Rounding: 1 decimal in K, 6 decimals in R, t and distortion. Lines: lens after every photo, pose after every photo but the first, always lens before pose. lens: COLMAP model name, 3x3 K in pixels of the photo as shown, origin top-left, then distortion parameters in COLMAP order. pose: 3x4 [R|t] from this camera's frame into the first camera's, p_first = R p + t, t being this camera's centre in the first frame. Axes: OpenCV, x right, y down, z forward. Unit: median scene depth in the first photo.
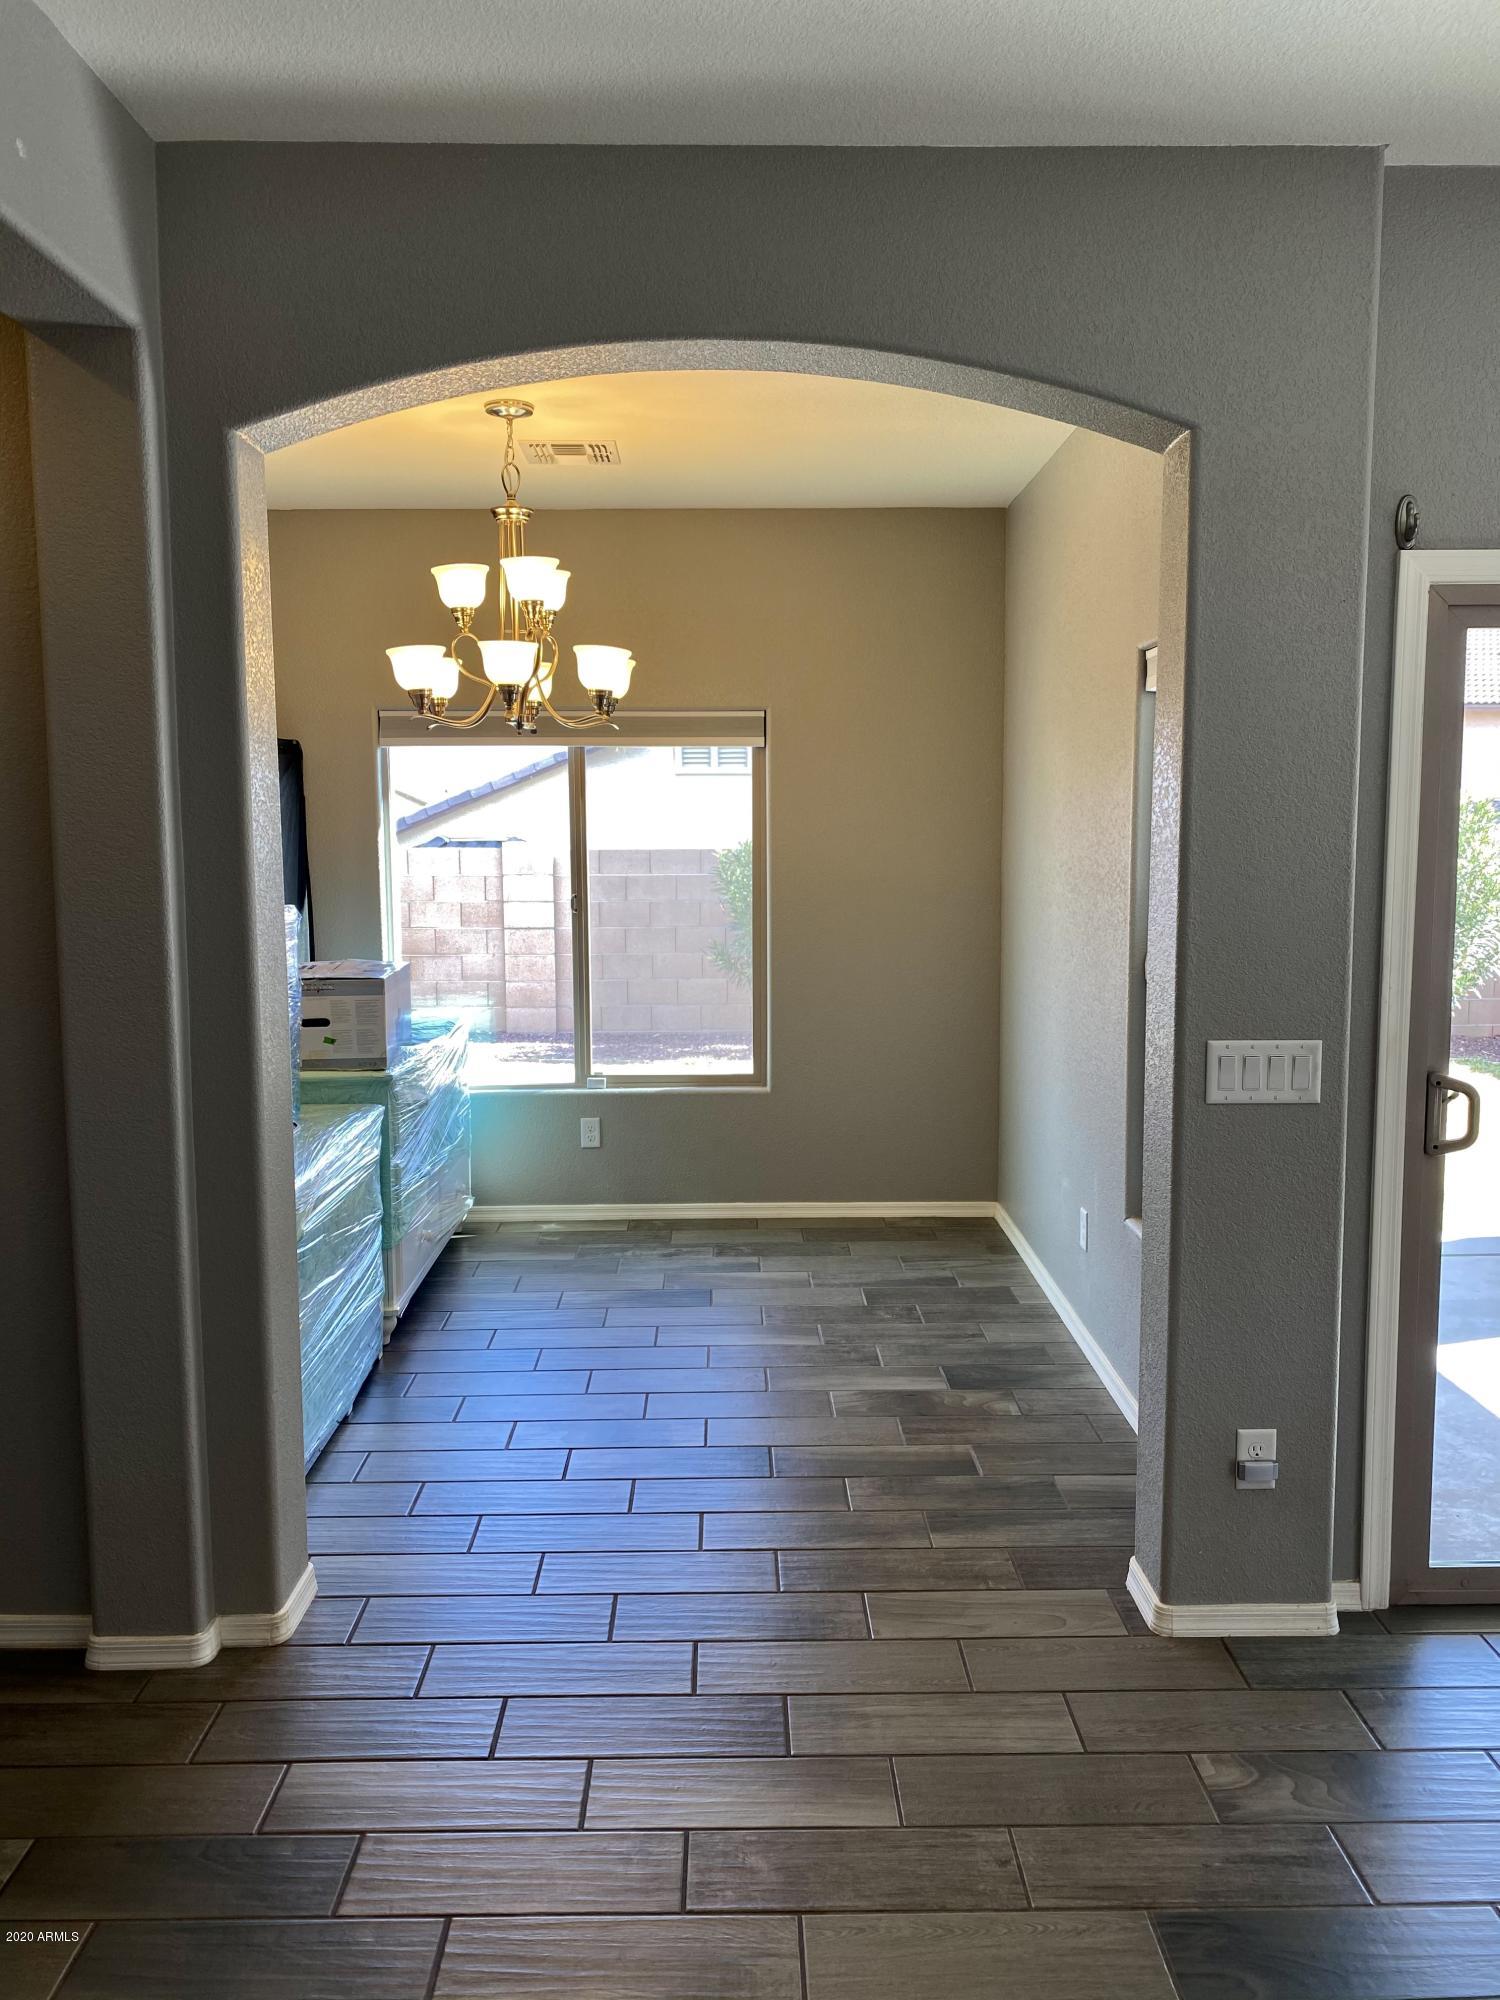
lens RADIAL K [[1513.3, 0, 750.0], [0, 1513.3, 960.3], [0, 0, 1]] dist [-0.001686, -0.008018]
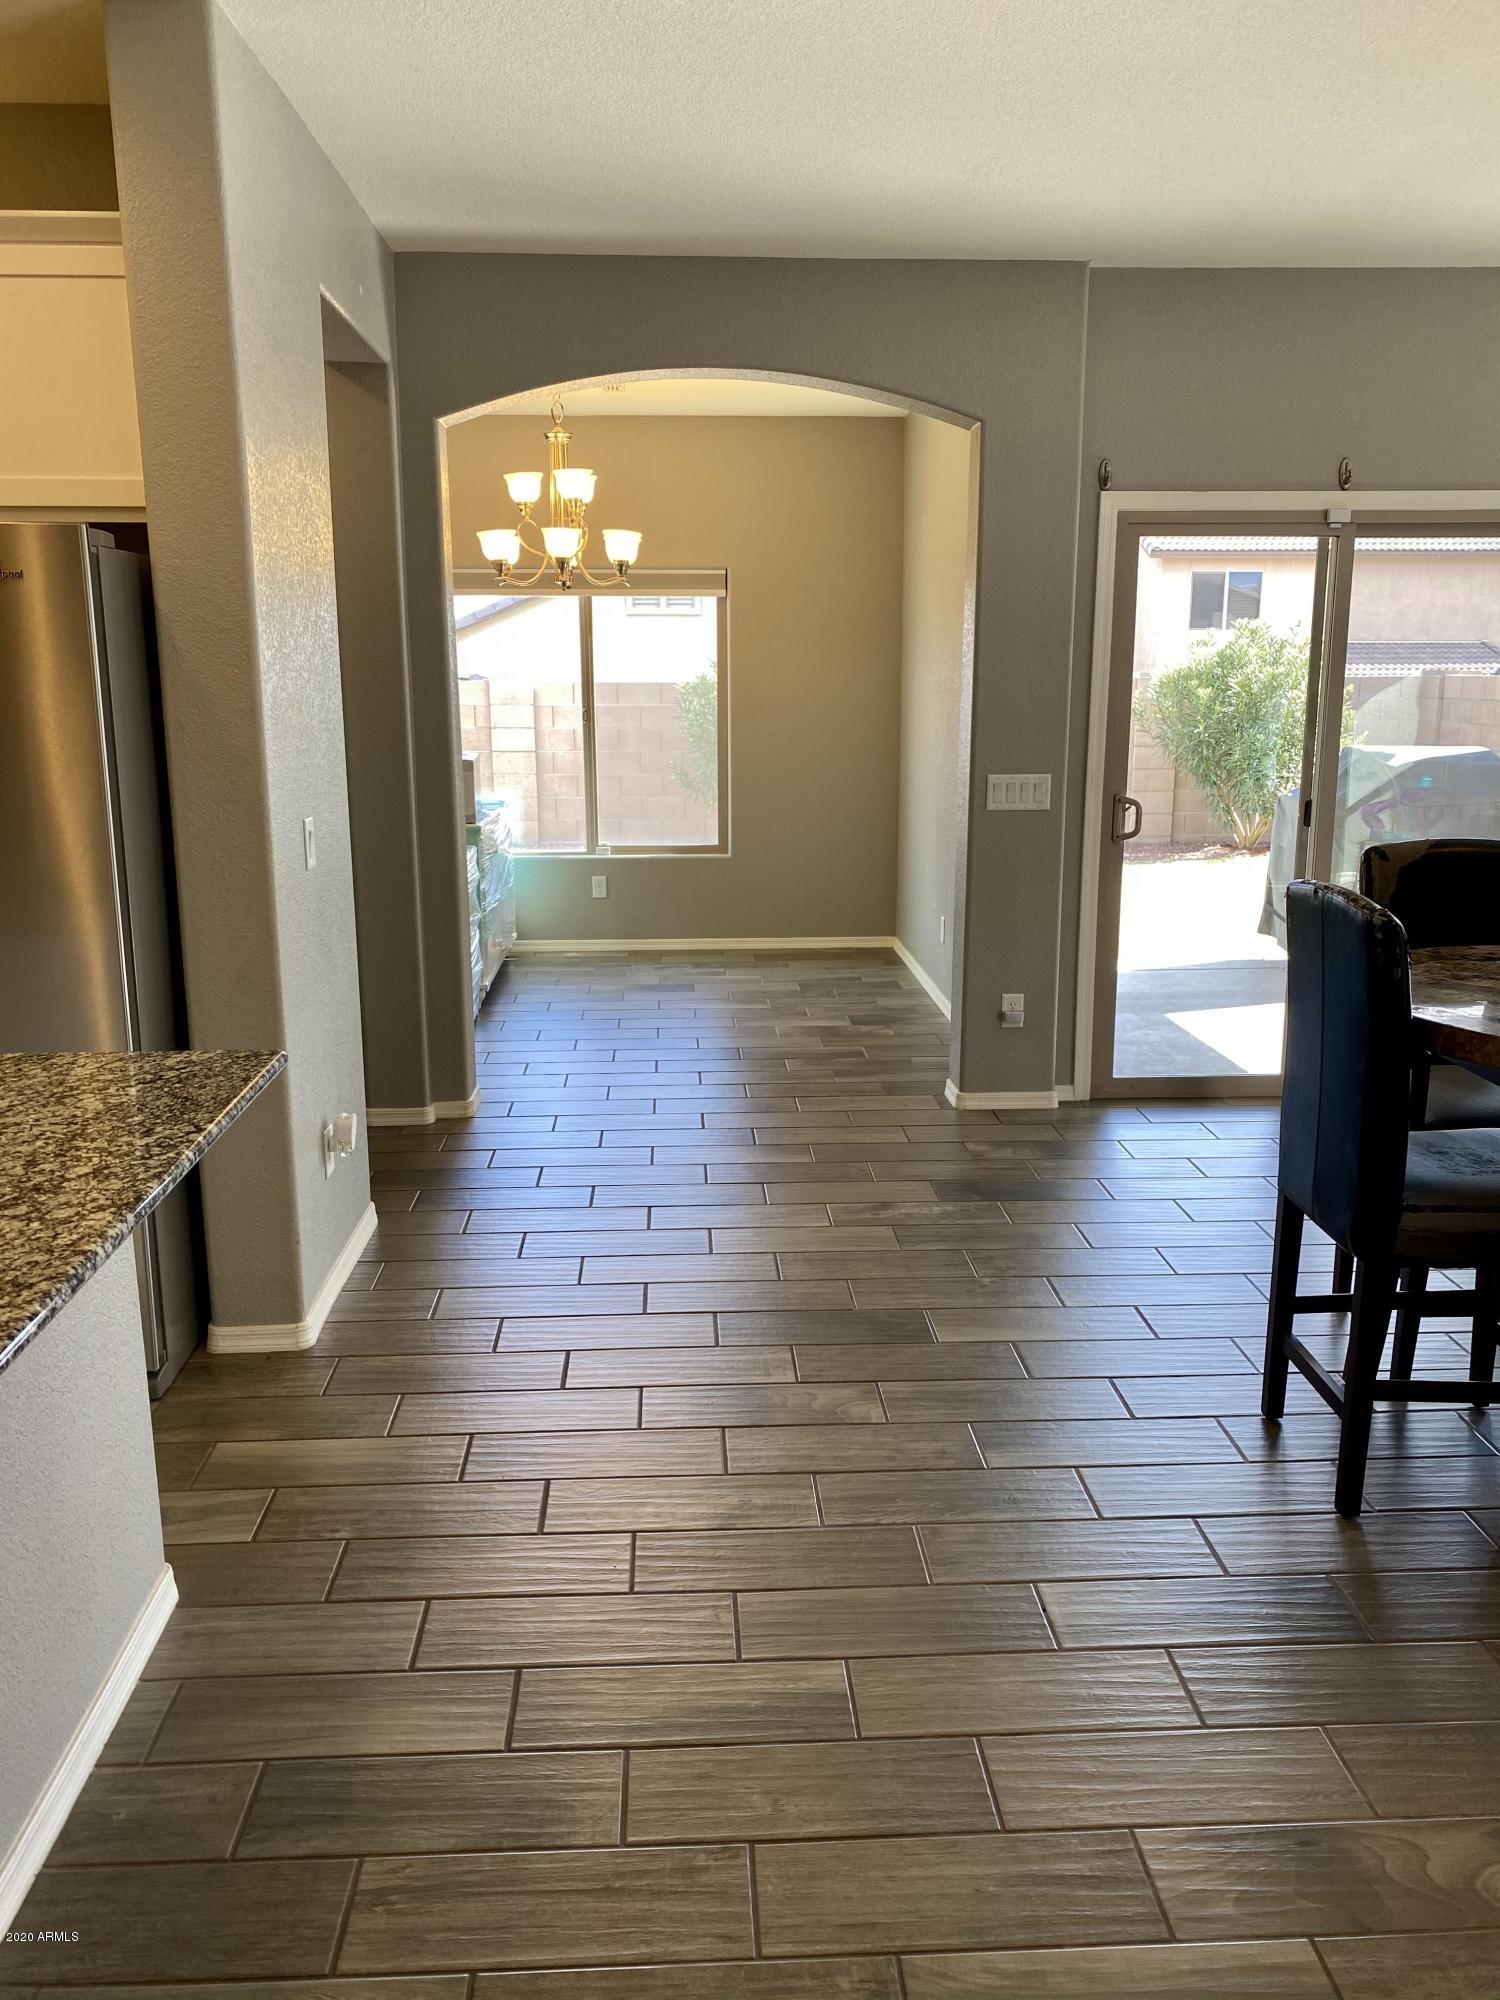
lens RADIAL K [[1534.8, 0, 740.9], [0, 1534.8, 993.5], [0, 0, 1]] dist [0.048270, -0.051987]
pose [[0.999446, -0.005663, 0.032800, -0.034391], [0.001704, 0.992831, 0.119514, 0.063417], [-0.033242, -0.119391, 0.992291, -0.568079]]
